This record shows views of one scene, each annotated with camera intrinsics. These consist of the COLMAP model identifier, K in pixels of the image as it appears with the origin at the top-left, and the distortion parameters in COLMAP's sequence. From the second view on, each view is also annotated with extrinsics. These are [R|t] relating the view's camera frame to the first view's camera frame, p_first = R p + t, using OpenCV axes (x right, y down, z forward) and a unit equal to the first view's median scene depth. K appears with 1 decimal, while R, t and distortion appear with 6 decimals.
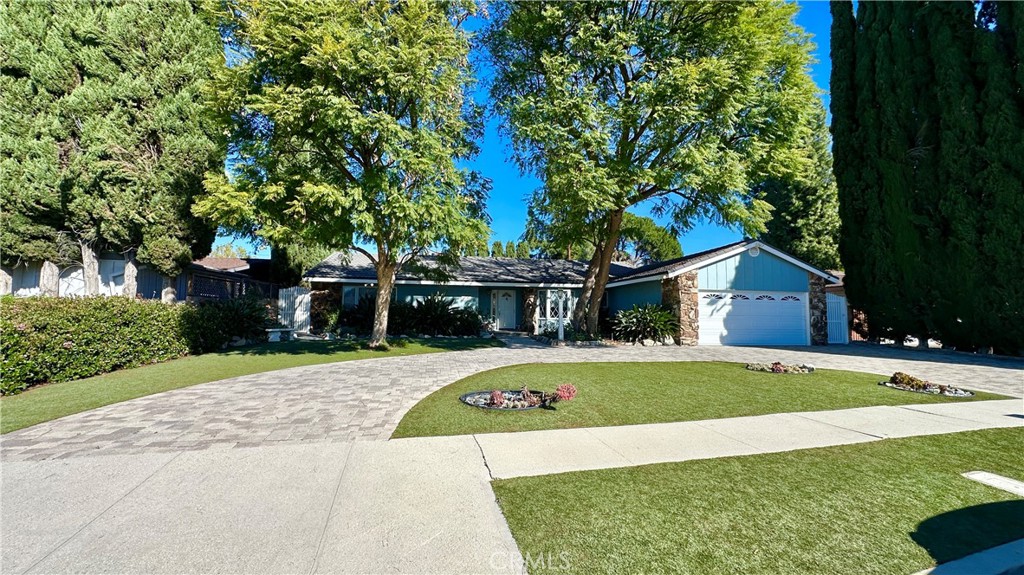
lens RADIAL K [[410.0, 0, 511.4], [0, 410.0, 288.3], [0, 0, 1]] dist [-0.003106, -0.000054]
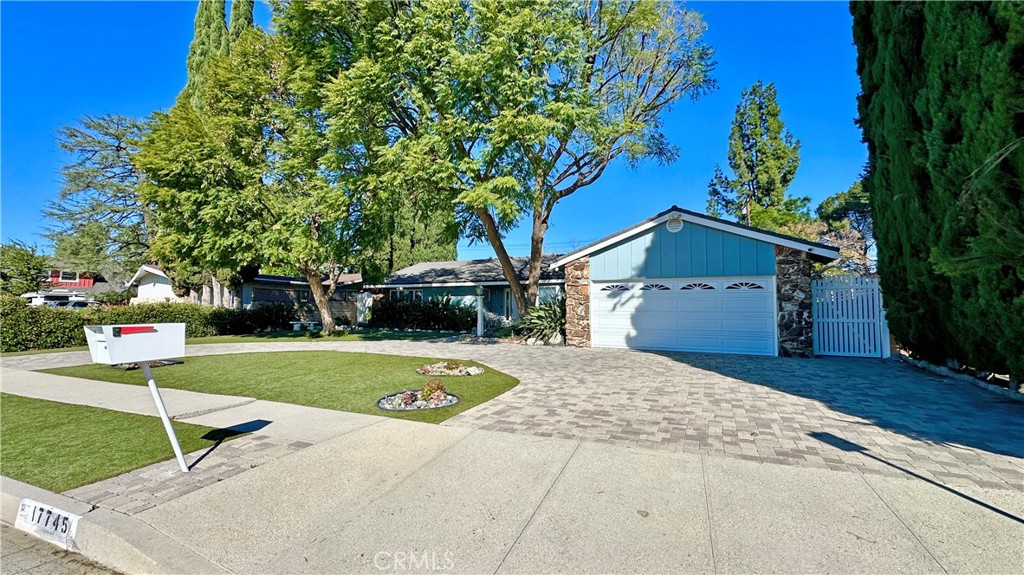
lens RADIAL K [[410.0, 0, 511.4], [0, 410.0, 288.3], [0, 0, 1]] dist [-0.003106, -0.000054]
pose [[0.800215, -0.038762, -0.598459, 0.811852], [0.040451, 0.999125, -0.010625, 0.020904], [0.598347, -0.015706, 0.801083, 0.227726]]
